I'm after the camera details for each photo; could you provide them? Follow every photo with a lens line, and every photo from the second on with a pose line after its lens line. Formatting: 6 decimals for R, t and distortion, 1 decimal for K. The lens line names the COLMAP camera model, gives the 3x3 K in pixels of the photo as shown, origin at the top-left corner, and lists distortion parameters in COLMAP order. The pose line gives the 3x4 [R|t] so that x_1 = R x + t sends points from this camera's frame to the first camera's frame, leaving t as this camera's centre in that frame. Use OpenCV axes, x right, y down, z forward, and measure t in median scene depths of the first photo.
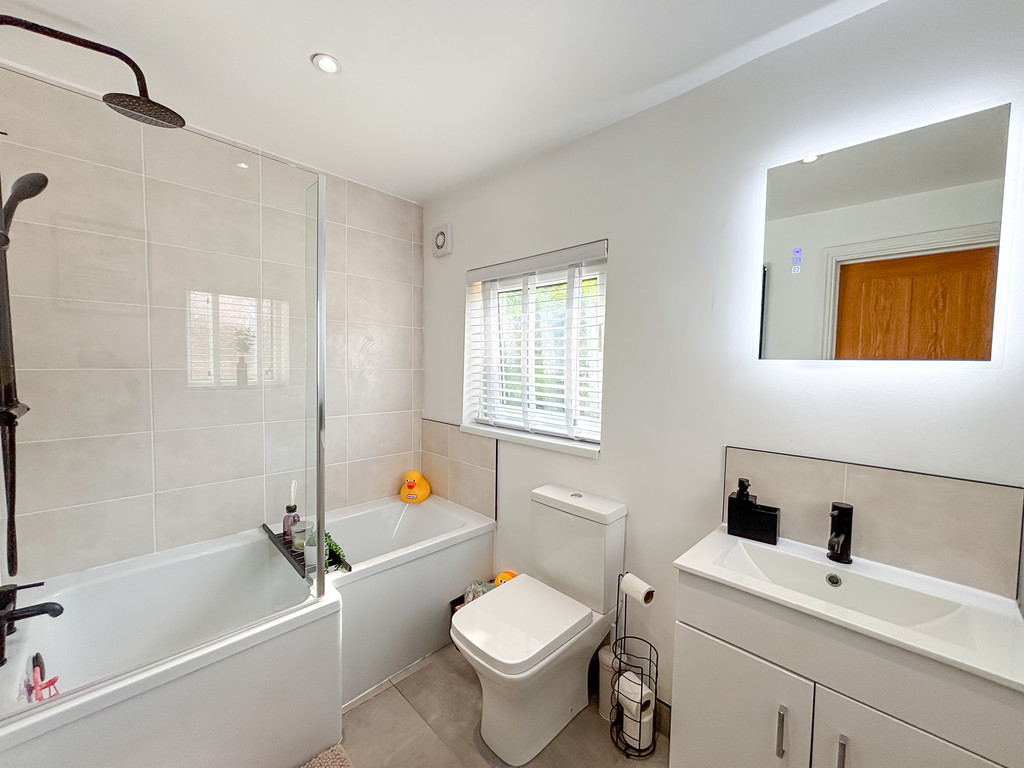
lens RADIAL K [[411.9, 0, 512.7], [0, 411.9, 383.6], [0, 0, 1]] dist [0.001941, -0.001678]
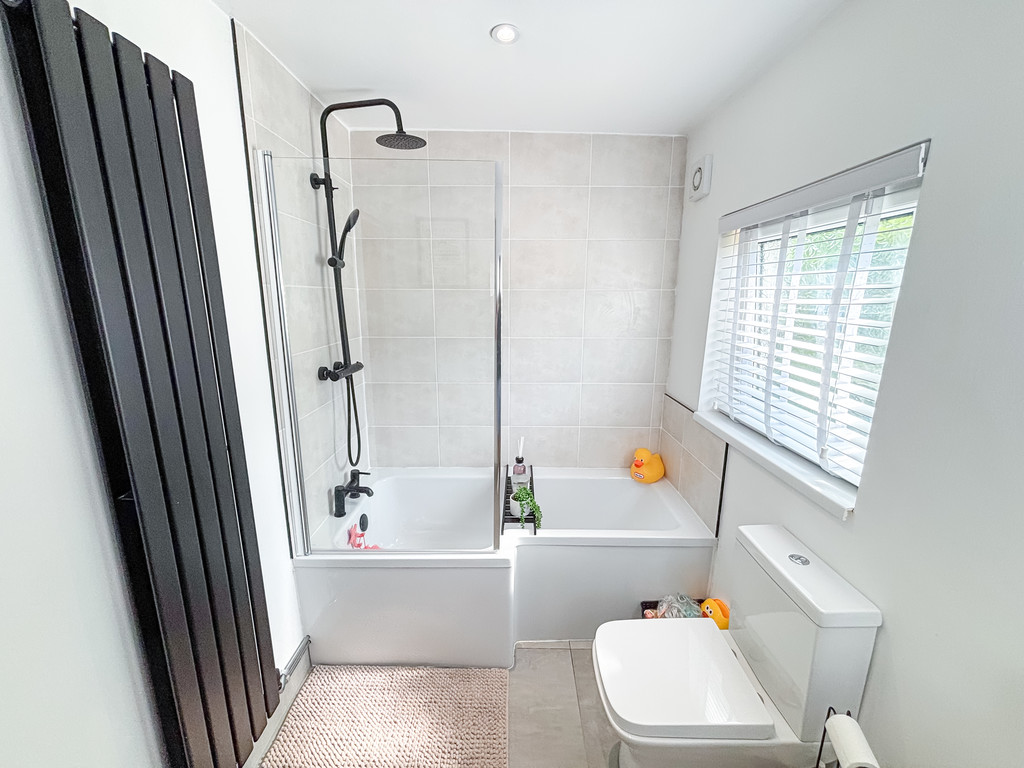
lens RADIAL K [[411.9, 0, 512.3], [0, 411.9, 382.6], [0, 0, 1]] dist [0.001941, -0.001678]
pose [[0.702663, 0.134046, -0.698782, 0.216987], [-0.028658, 0.986628, 0.160446, -0.092872], [0.710945, -0.092714, 0.697109, 0.185179]]
